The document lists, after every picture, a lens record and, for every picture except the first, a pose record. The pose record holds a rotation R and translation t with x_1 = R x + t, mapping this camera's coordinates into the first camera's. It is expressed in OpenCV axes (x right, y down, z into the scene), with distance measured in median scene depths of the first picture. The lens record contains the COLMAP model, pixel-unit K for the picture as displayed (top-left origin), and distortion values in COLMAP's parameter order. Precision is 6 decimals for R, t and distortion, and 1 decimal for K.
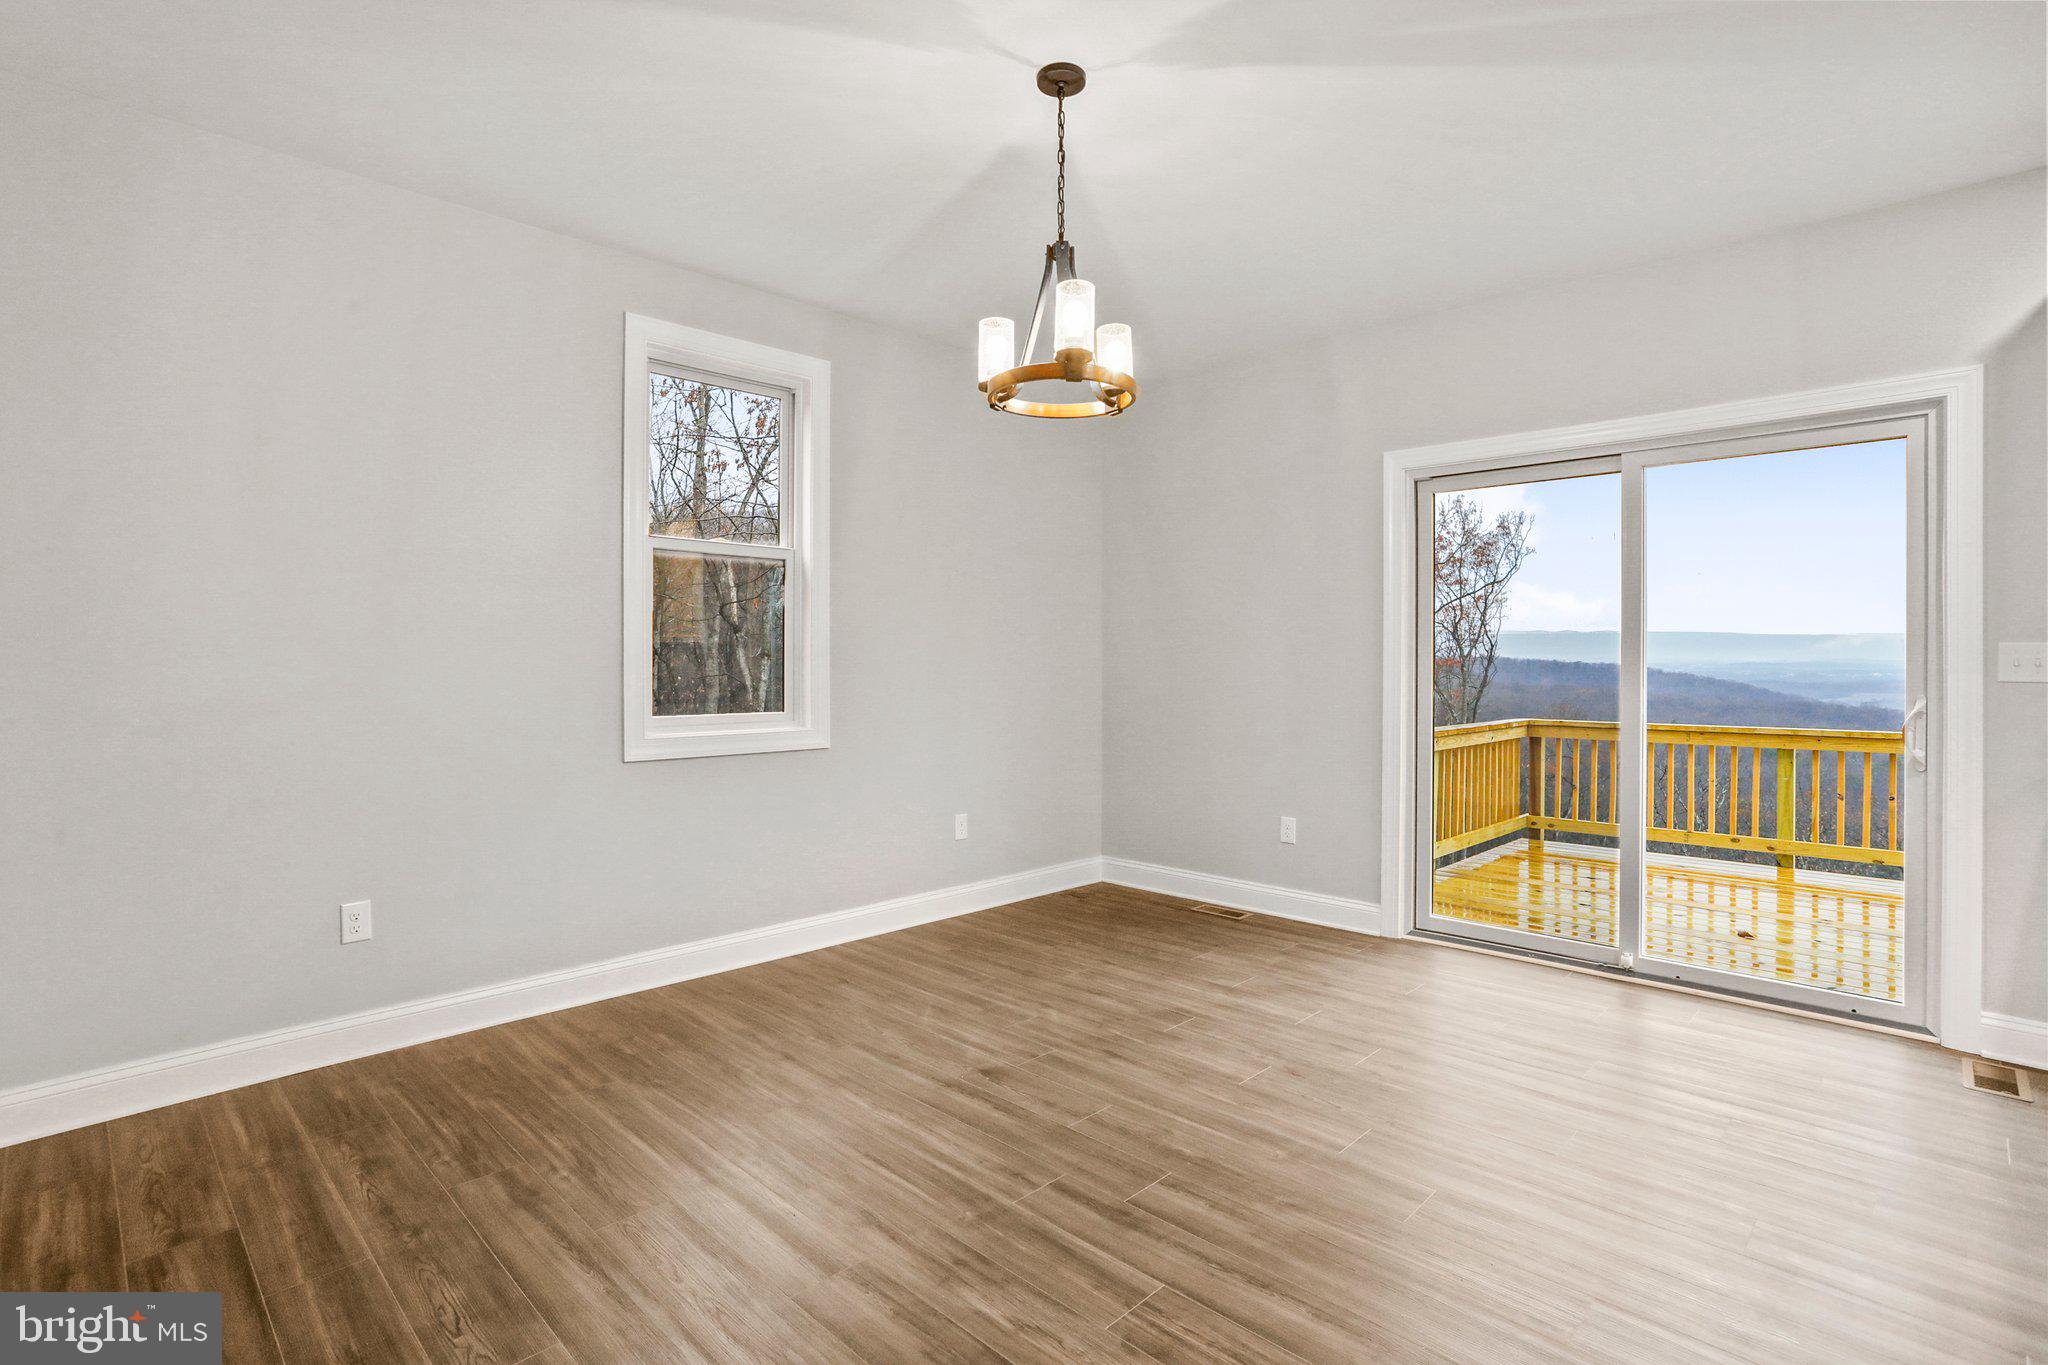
lens RADIAL K [[995.5, 0, 1033.5], [0, 995.5, 666.0], [0, 0, 1]] dist [-0.042440, 0.018134]
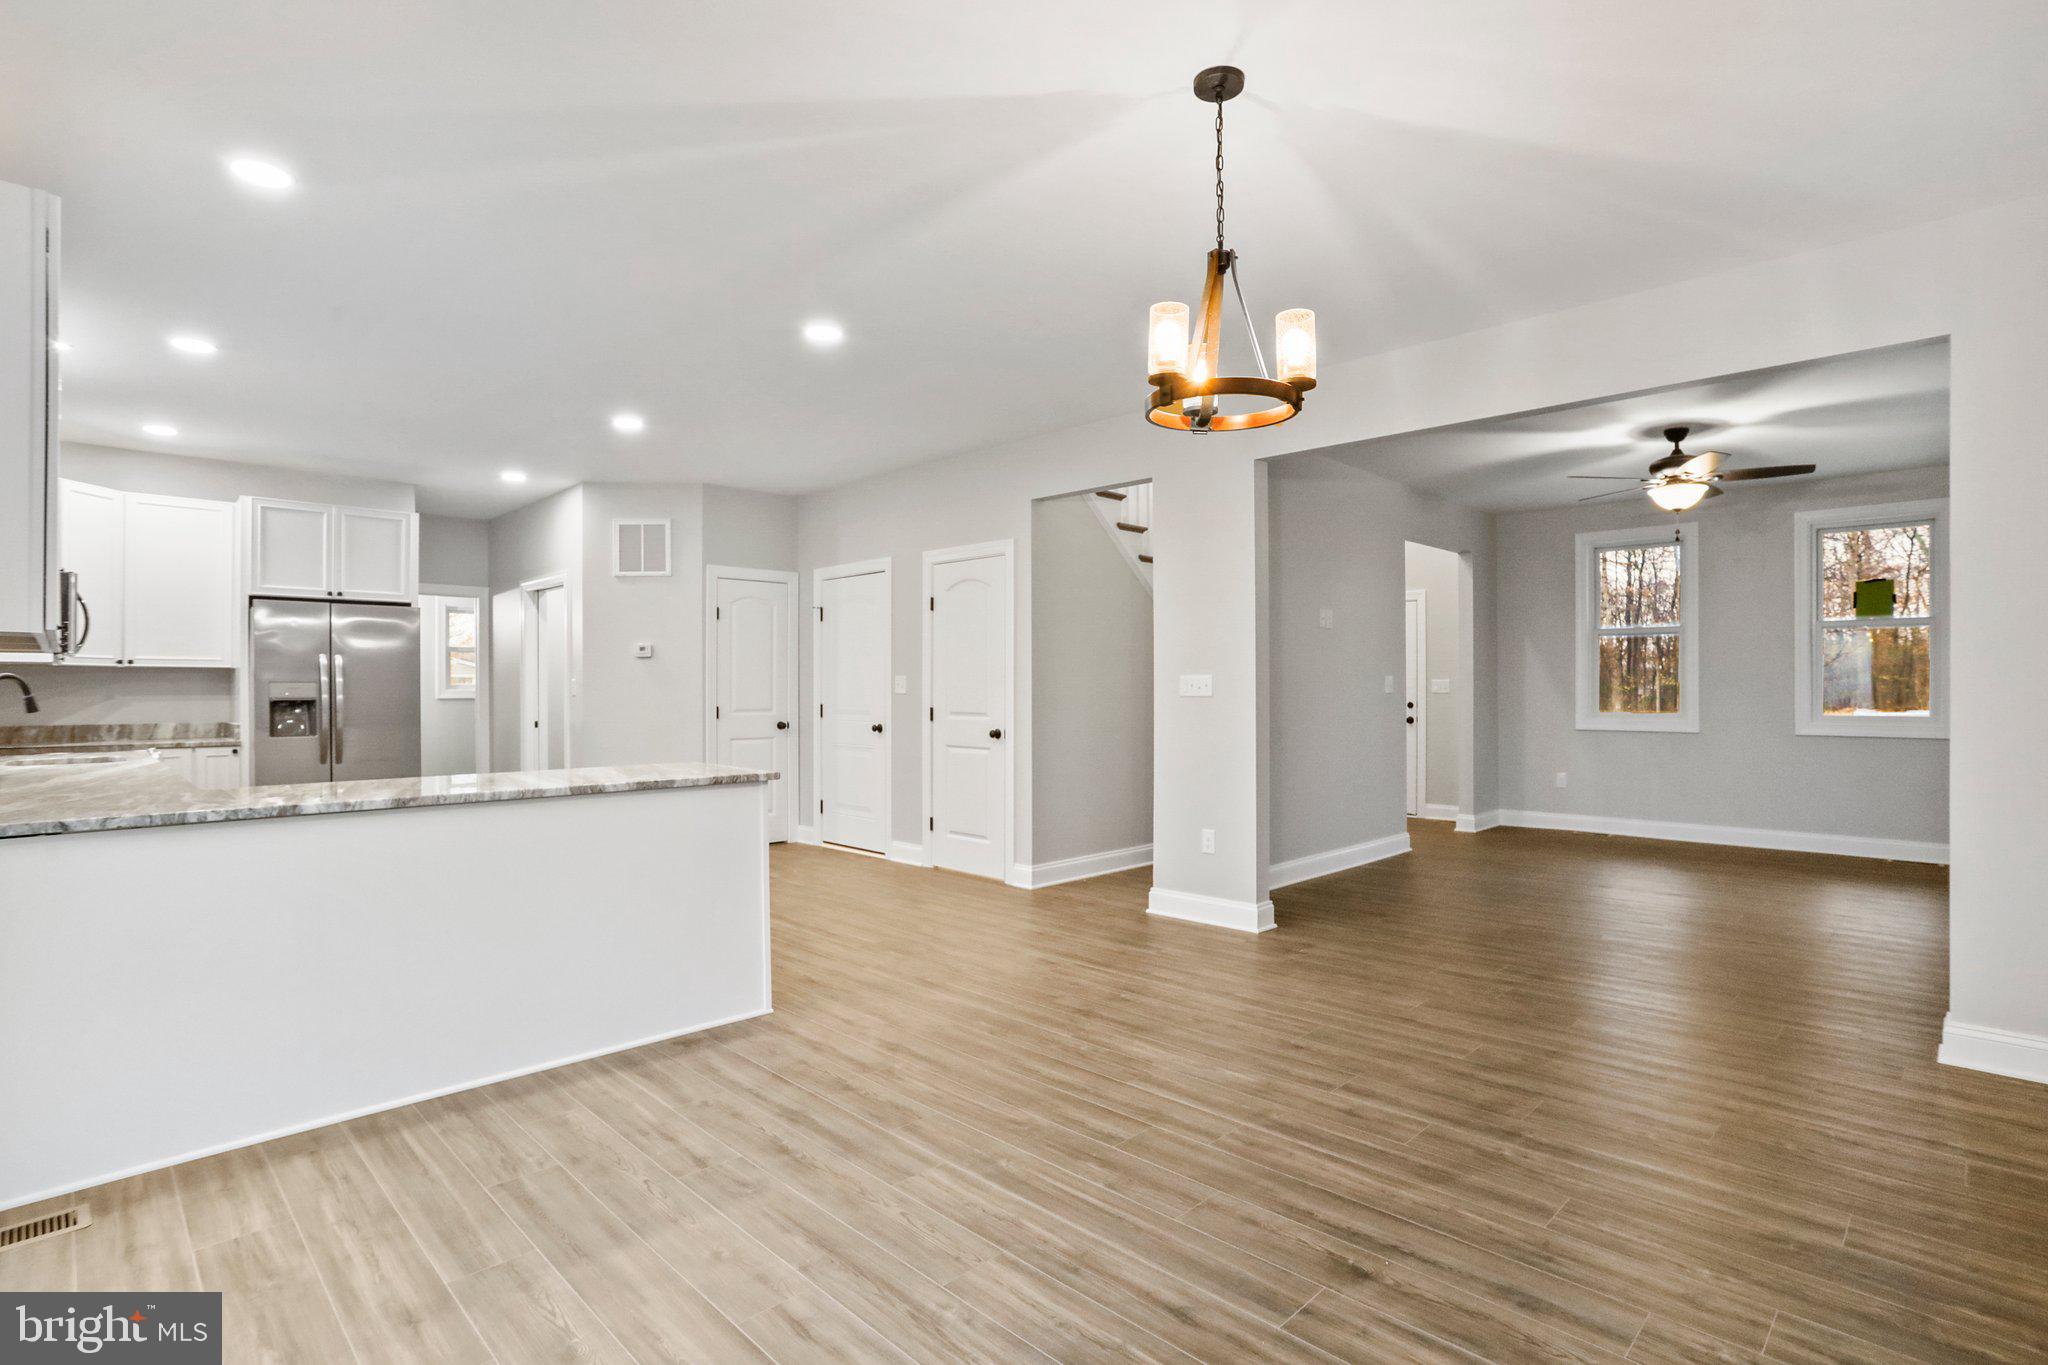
lens RADIAL K [[995.5, 0, 1011.1], [0, 995.5, 689.8], [0, 0, 1]] dist [-0.042440, 0.018134]
pose [[-0.999535, 0.002587, 0.030383, 0.128290], [0.002807, 0.999970, 0.007183, -0.002927], [-0.030364, 0.007264, -0.999513, 1.240317]]
